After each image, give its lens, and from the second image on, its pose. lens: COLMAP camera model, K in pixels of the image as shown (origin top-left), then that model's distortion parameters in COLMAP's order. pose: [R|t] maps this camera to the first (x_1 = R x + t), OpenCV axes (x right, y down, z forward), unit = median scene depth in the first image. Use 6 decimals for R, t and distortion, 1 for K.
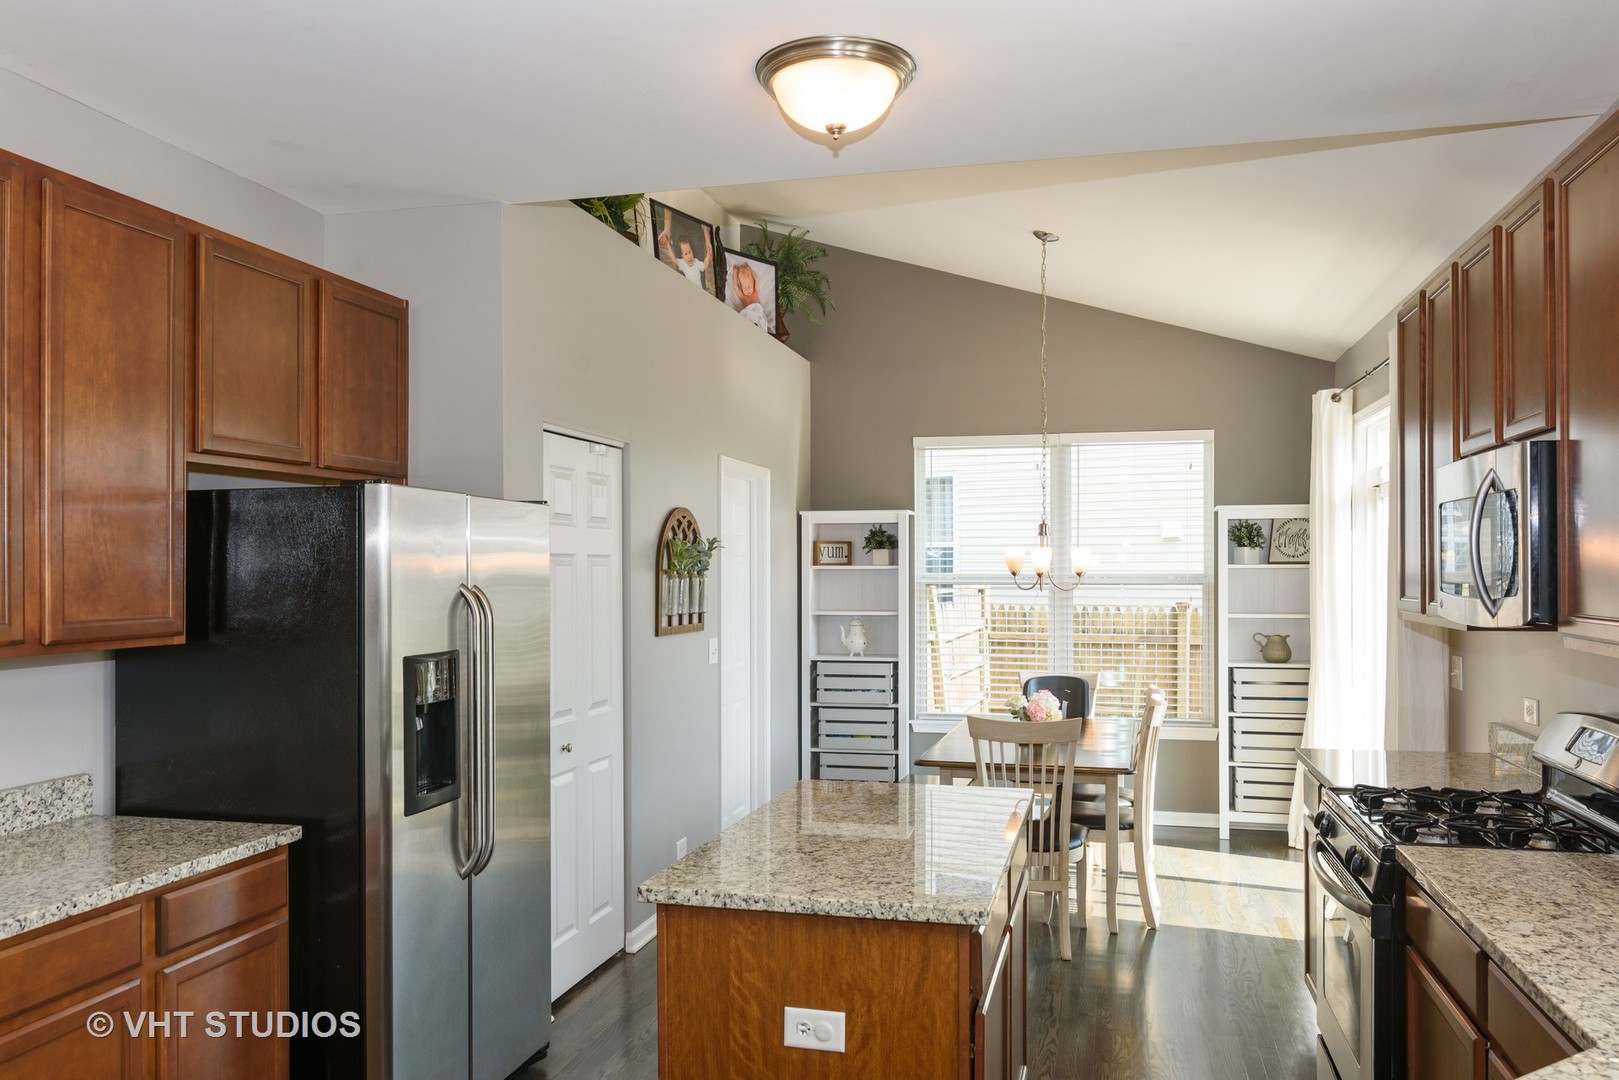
lens RADIAL K [[1257.4, 0, 780.7], [0, 1257.4, 569.0], [0, 0, 1]] dist [-0.037795, -0.000464]
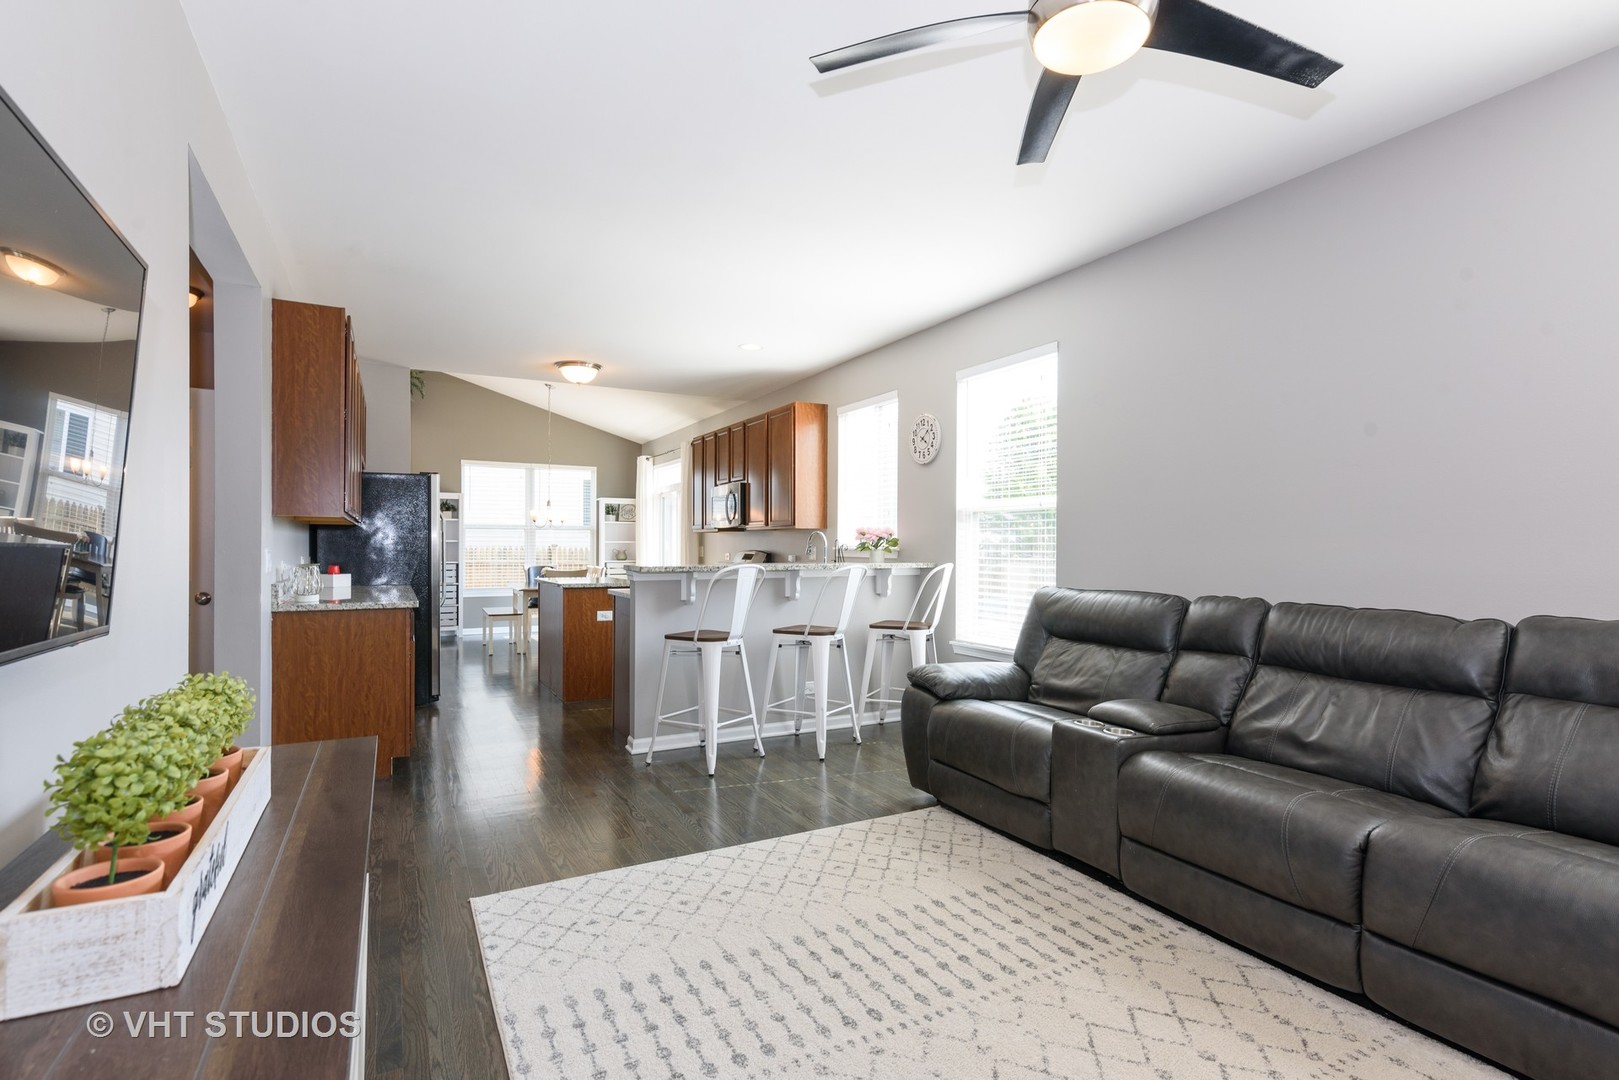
lens RADIAL K [[803.0, 0, 817.4], [0, 803.0, 550.9], [0, 0, 1]] dist [-0.001248, -0.000133]
pose [[0.735838, 0.000045, 0.677157, -0.414311], [-0.003703, 0.999985, 0.003958, 0.047201], [-0.677147, -0.005420, 0.735827, -0.469381]]
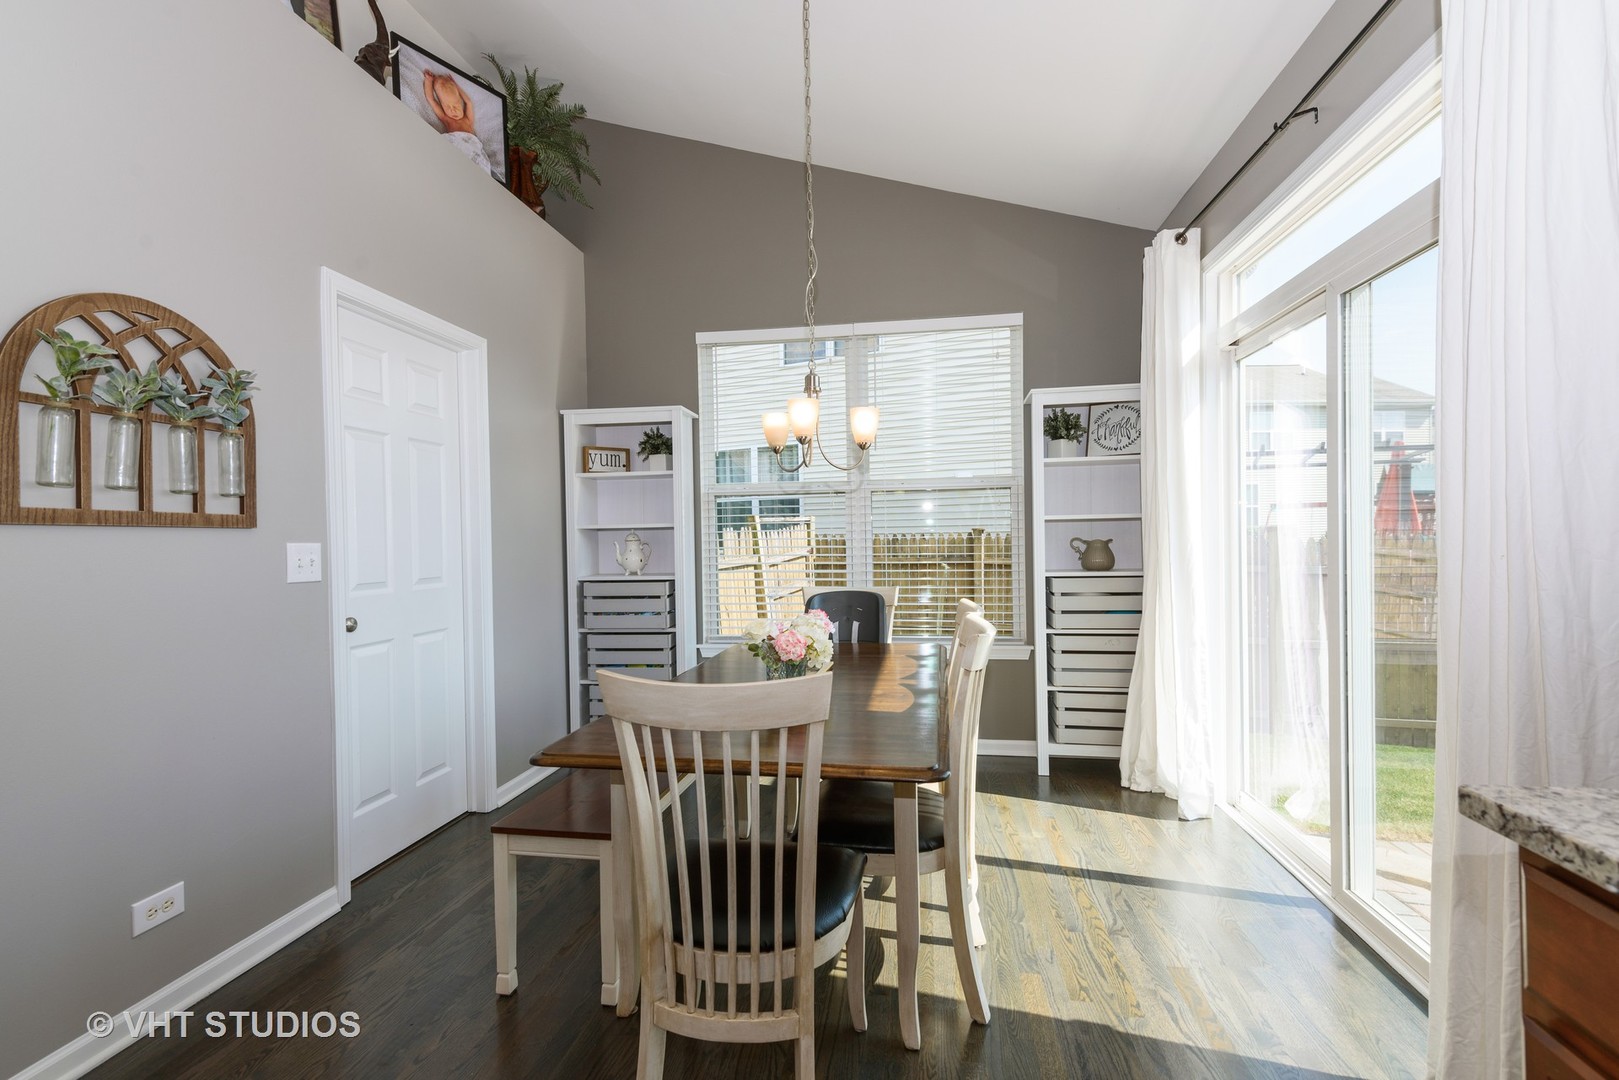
lens RADIAL K [[748.5, 0, 806.4], [0, 748.5, 543.3], [0, 0, 1]] dist [0.001069, -0.000914]
pose [[0.994522, -0.016735, 0.103175, 0.139349], [0.015754, 0.999823, 0.010308, 0.046979], [-0.103329, -0.008626, 0.994610, 0.498542]]
